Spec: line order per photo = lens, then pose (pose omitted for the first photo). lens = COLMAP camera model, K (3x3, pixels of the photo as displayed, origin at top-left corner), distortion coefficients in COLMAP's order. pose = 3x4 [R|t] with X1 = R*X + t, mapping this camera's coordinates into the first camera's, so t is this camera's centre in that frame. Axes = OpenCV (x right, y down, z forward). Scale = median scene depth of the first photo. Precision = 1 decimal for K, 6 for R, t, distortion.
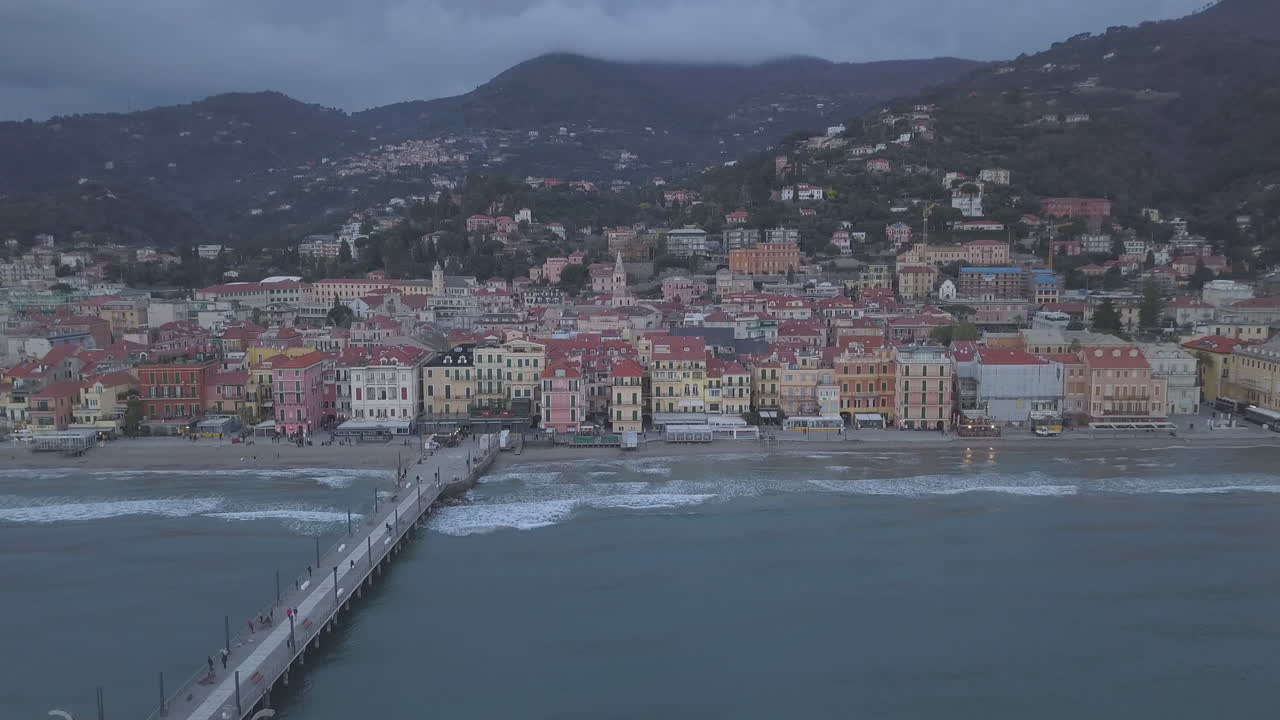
lens RADIAL K [[898.6, 0, 640.0], [0, 898.6, 360.0], [0, 0, 1]] dist [-0.005208, -0.008726]
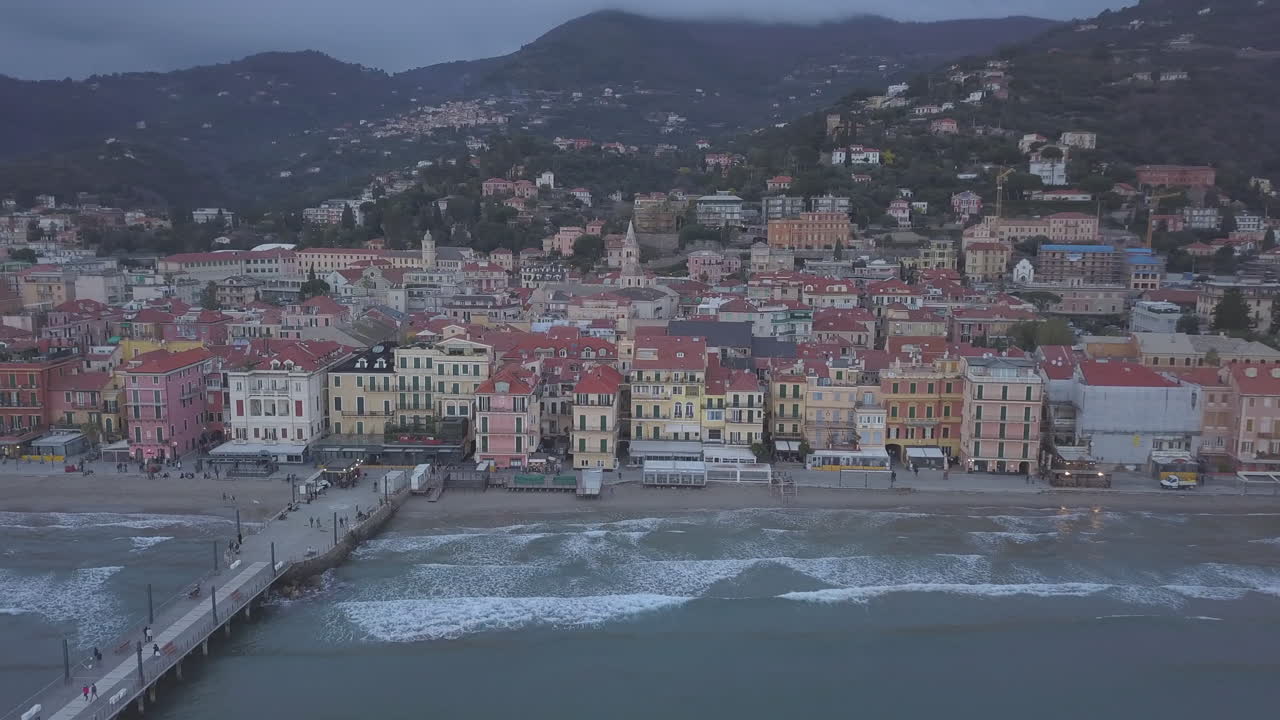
lens RADIAL K [[898.6, 0, 640.0], [0, 898.6, 360.0], [0, 0, 1]] dist [-0.005208, -0.008726]
pose [[0.998025, 0.021184, -0.059132, 0.036765], [-0.019109, 0.999189, 0.035451, -0.019583], [0.059835, -0.034251, 0.997620, 0.147300]]
